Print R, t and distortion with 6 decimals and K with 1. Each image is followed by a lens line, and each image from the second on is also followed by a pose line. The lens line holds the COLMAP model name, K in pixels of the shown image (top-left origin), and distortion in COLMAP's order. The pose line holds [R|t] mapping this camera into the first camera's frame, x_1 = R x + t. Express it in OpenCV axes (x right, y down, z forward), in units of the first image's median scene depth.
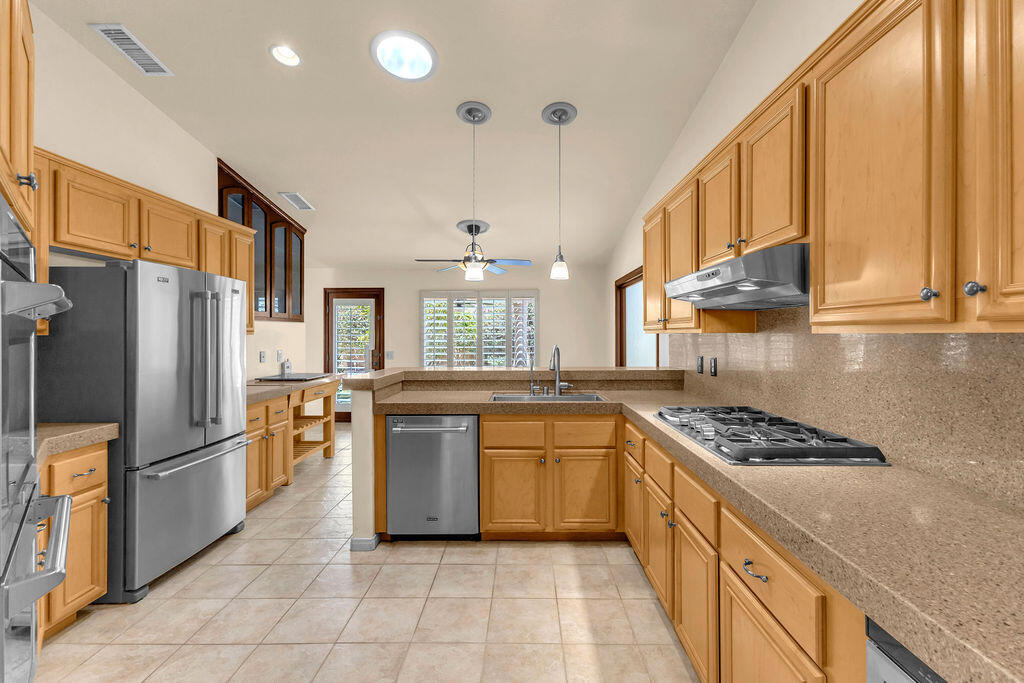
lens RADIAL K [[445.0, 0, 519.2], [0, 445.0, 329.4], [0, 0, 1]] dist [0.011122, -0.000078]
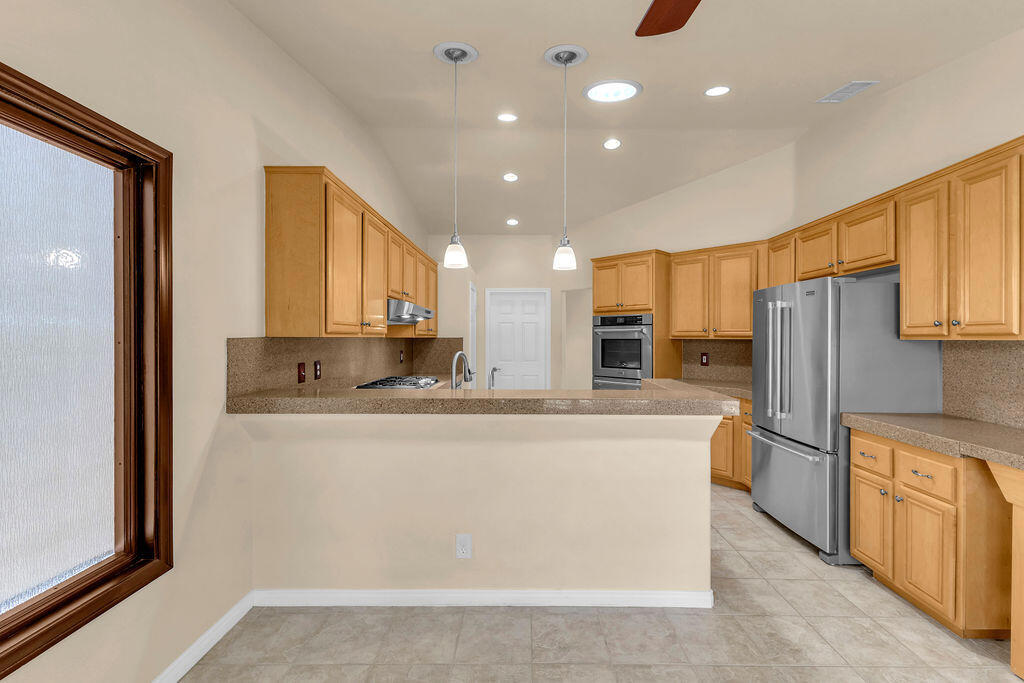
lens RADIAL K [[442.4, 0, 524.1], [0, 442.4, 337.4], [0, 0, 1]] dist [0.013418, -0.005289]
pose [[-0.999967, -0.002370, -0.007741, -0.026517], [-0.002285, 0.999936, -0.011069, 0.021705], [0.007766, -0.011051, -0.999909, 2.075226]]
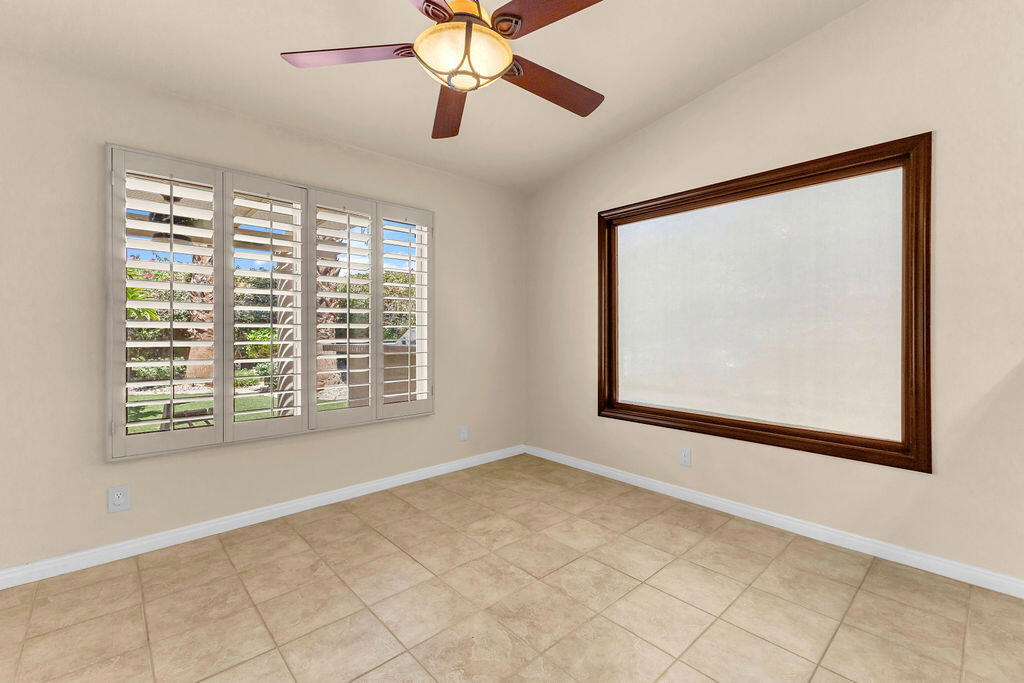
lens RADIAL K [[441.0, 0, 514.7], [0, 441.0, 337.3], [0, 0, 1]] dist [0.003441, -0.000028]
pose [[0.724561, -0.001876, 0.689208, -0.556255], [-0.010190, 0.999858, 0.013434, 0.103251], [-0.689135, -0.016756, 0.724439, 1.400877]]
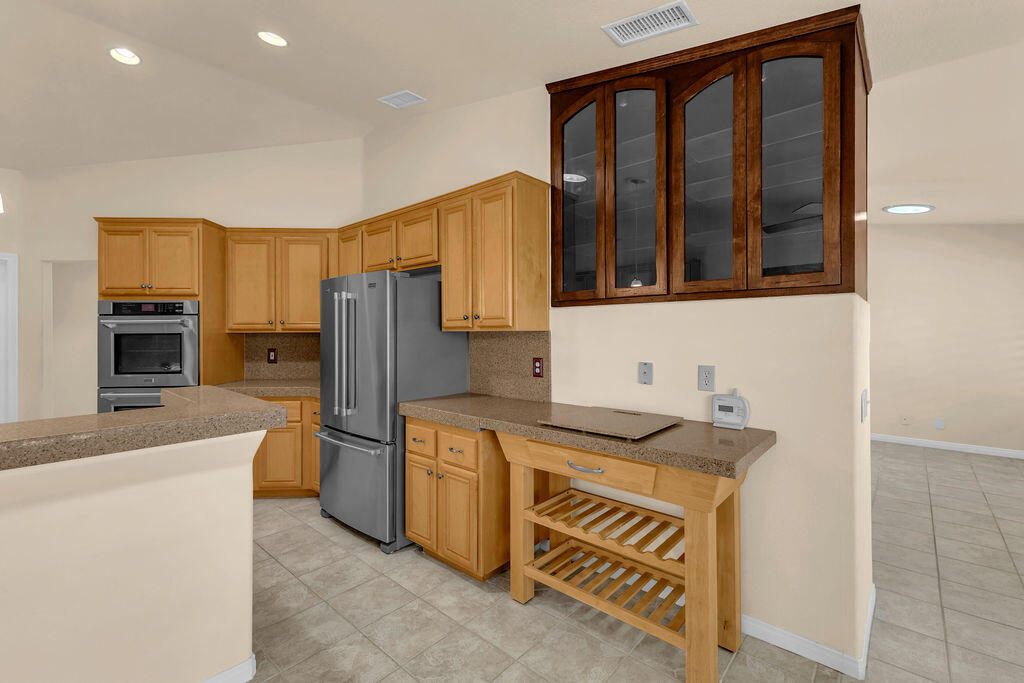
lens RADIAL K [[445.4, 0, 513.7], [0, 445.4, 326.5], [0, 0, 1]] dist [0.009889, 0.000227]
pose [[-0.656562, -0.001984, -0.754269, -0.135754], [0.014203, 0.999787, -0.014992, 0.021320], [0.754138, -0.020556, -0.656394, 1.970935]]
